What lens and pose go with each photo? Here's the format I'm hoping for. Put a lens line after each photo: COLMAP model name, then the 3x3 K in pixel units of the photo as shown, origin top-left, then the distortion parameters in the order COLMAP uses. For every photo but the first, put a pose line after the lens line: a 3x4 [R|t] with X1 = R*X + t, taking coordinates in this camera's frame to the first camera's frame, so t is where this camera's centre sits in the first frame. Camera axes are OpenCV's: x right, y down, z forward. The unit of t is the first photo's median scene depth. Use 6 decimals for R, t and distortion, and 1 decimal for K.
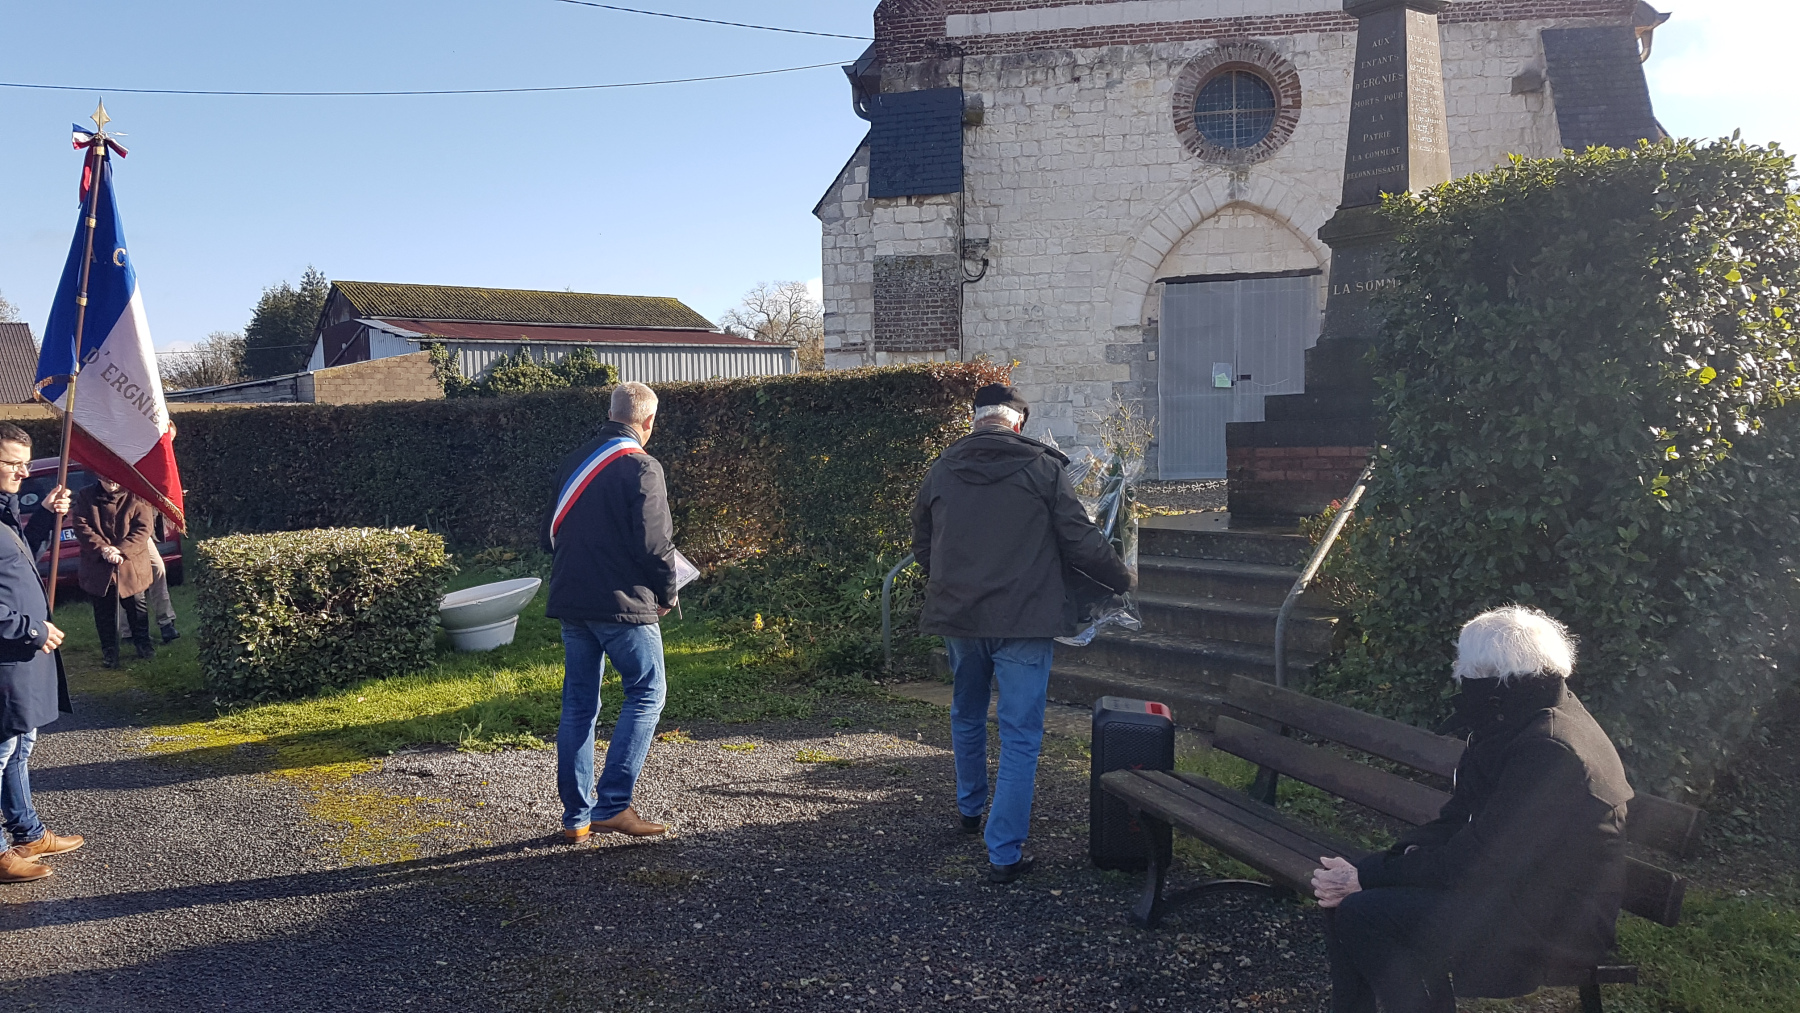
lens RADIAL K [[1373.9, 0, 866.6], [0, 1373.9, 522.3], [0, 0, 1]] dist [0.186863, -0.314840]
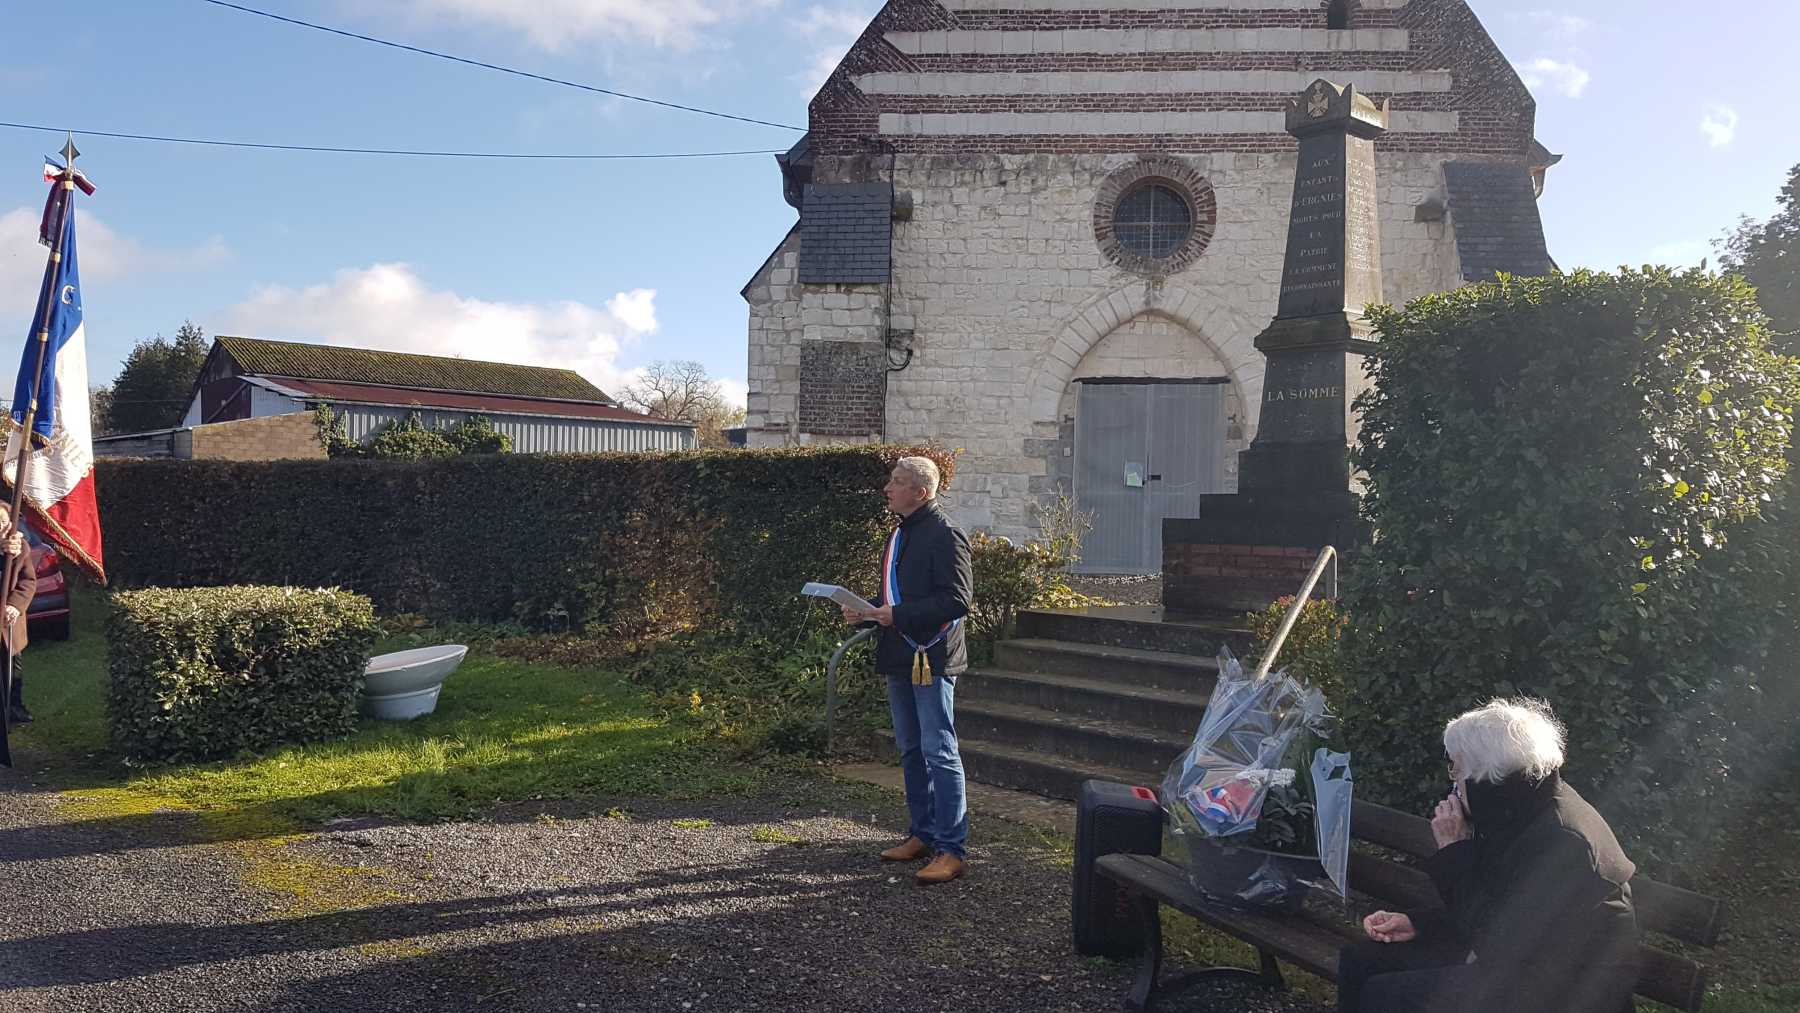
lens RADIAL K [[1373.9, 0, 865.9], [0, 1373.9, 532.4], [0, 0, 1]] dist [0.186863, -0.314840]
pose [[0.995599, 0.044738, 0.082349, -0.043587], [-0.040150, 0.997592, -0.056557, 0.005497], [-0.084680, 0.053002, 0.994998, 0.001561]]
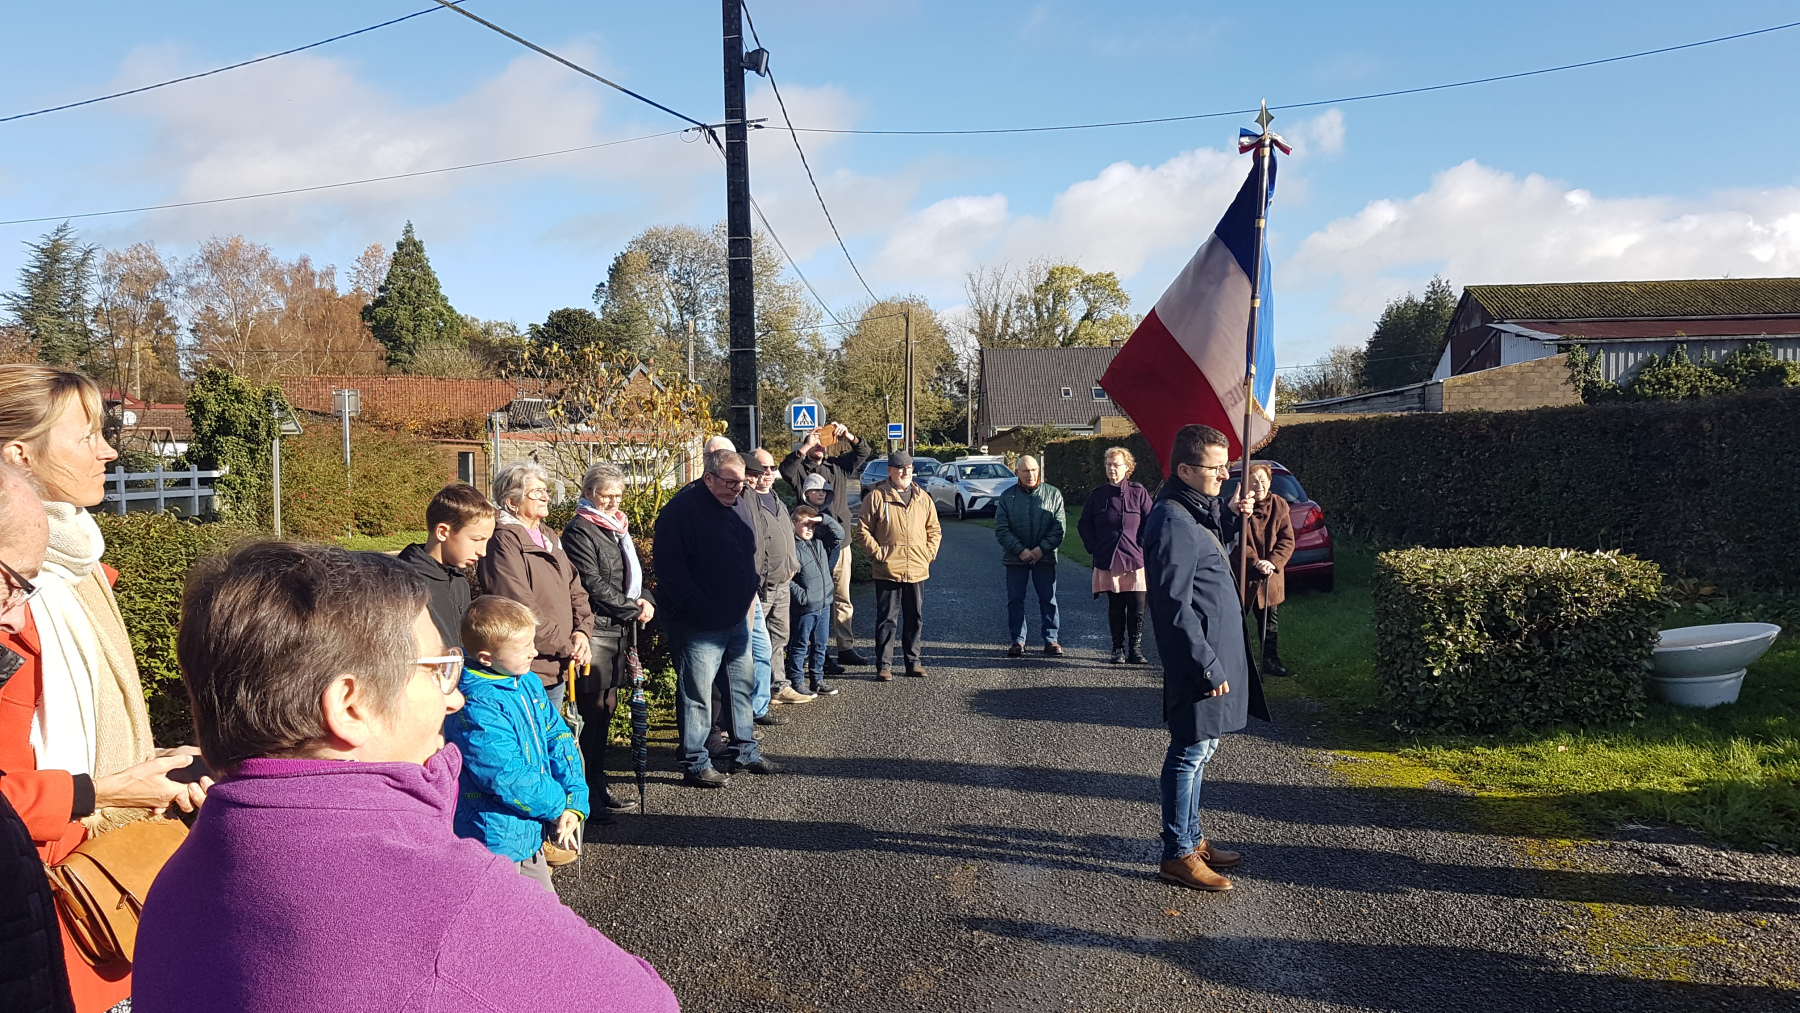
lens RADIAL K [[1373.9, 0, 883.2], [0, 1373.9, 522.2], [0, 0, 1]] dist [0.186863, -0.314840]
pose [[0.738101, 0.047253, -0.673033, -0.078651], [-0.051913, 0.998565, 0.013176, -0.002275], [0.672690, 0.025214, 0.739495, 0.063016]]
